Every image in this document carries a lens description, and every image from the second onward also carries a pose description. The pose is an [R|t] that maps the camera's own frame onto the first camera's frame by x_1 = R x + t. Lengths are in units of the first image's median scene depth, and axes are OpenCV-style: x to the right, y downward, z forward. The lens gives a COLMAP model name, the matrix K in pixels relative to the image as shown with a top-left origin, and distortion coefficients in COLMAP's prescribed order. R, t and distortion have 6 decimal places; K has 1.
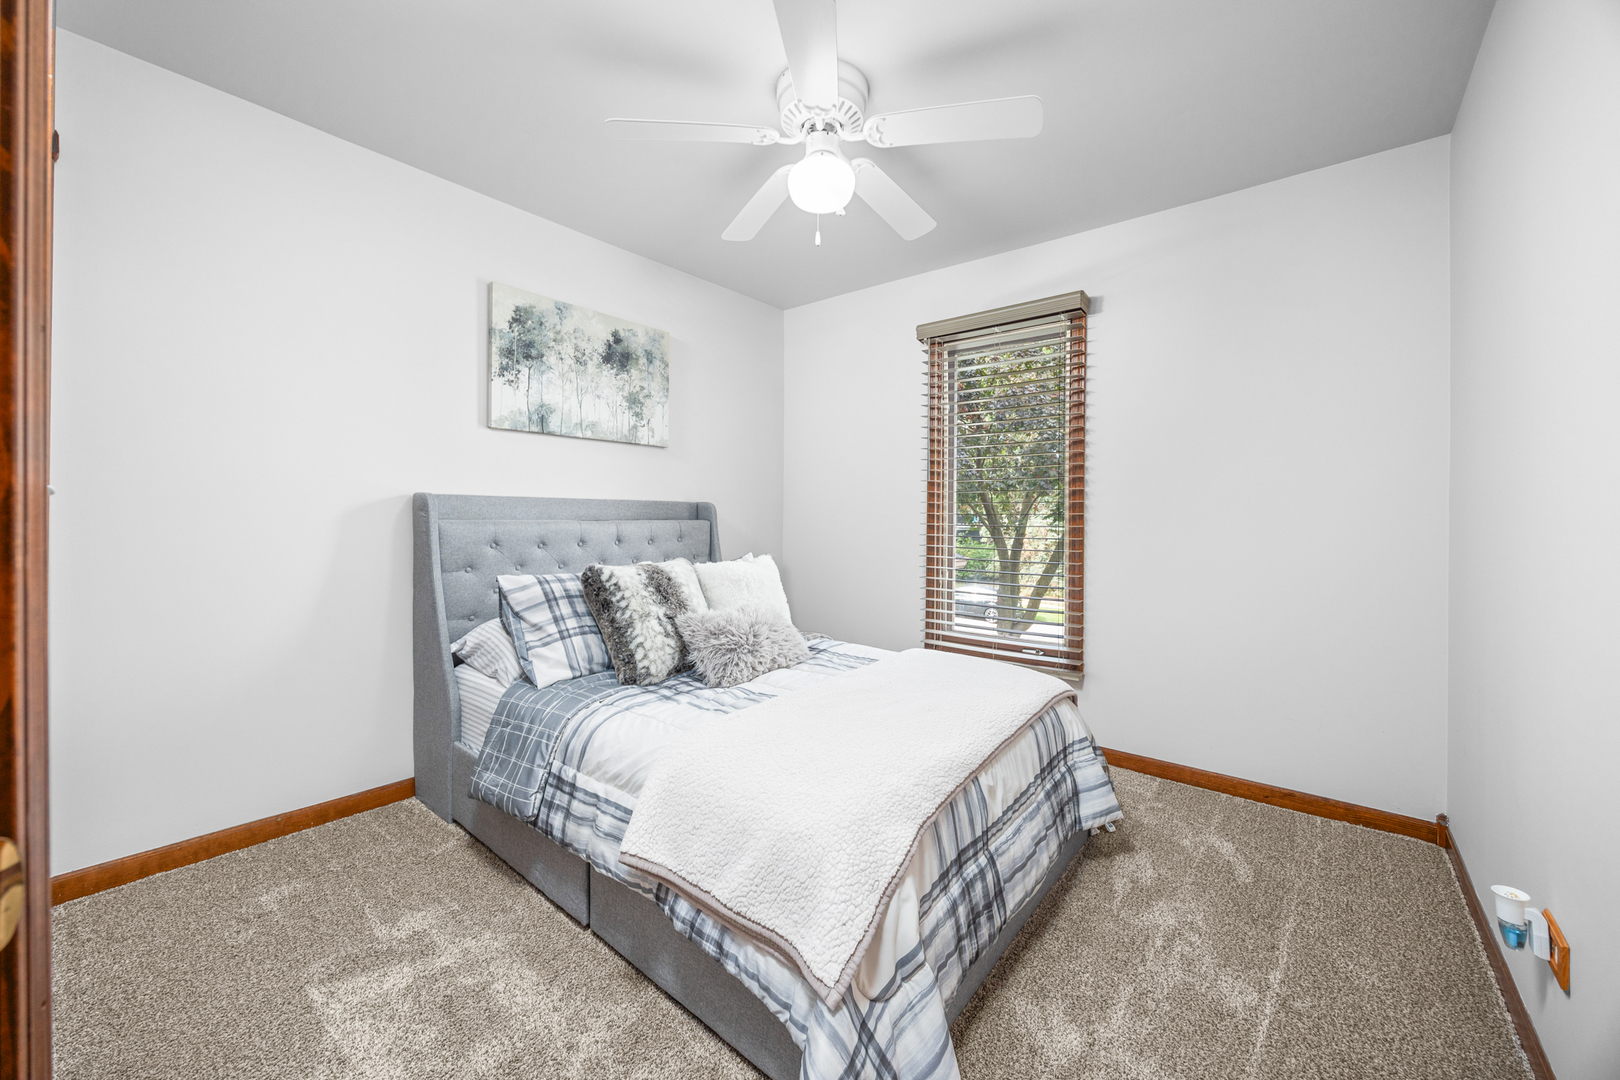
lens RADIAL K [[620.8, 0, 805.4], [0, 620.8, 514.3], [0, 0, 1]] dist [-0.004092, -0.000422]
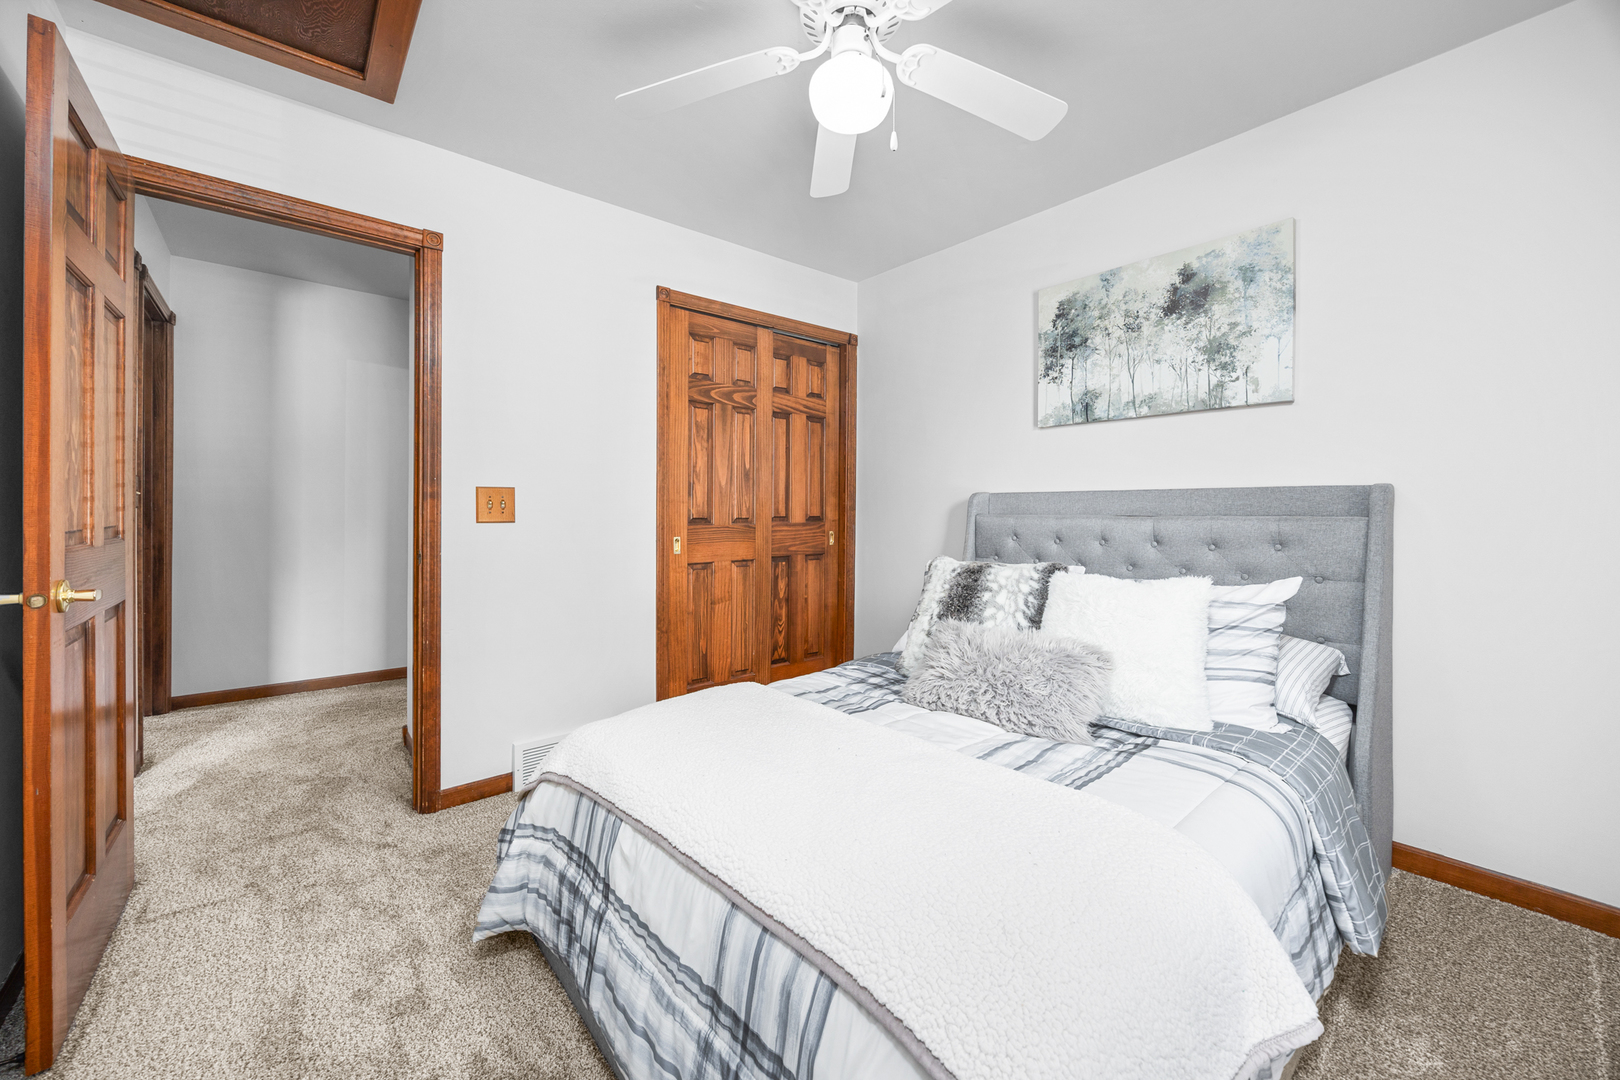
lens RADIAL K [[620.8, 0, 823.1], [0, 620.8, 515.7], [0, 0, 1]] dist [-0.004092, -0.000422]
pose [[-0.160846, 0.000964, -0.986979, 0.547691], [0.001618, 0.999998, 0.000713, 0.008958], [0.986978, -0.001483, -0.160847, 0.729816]]
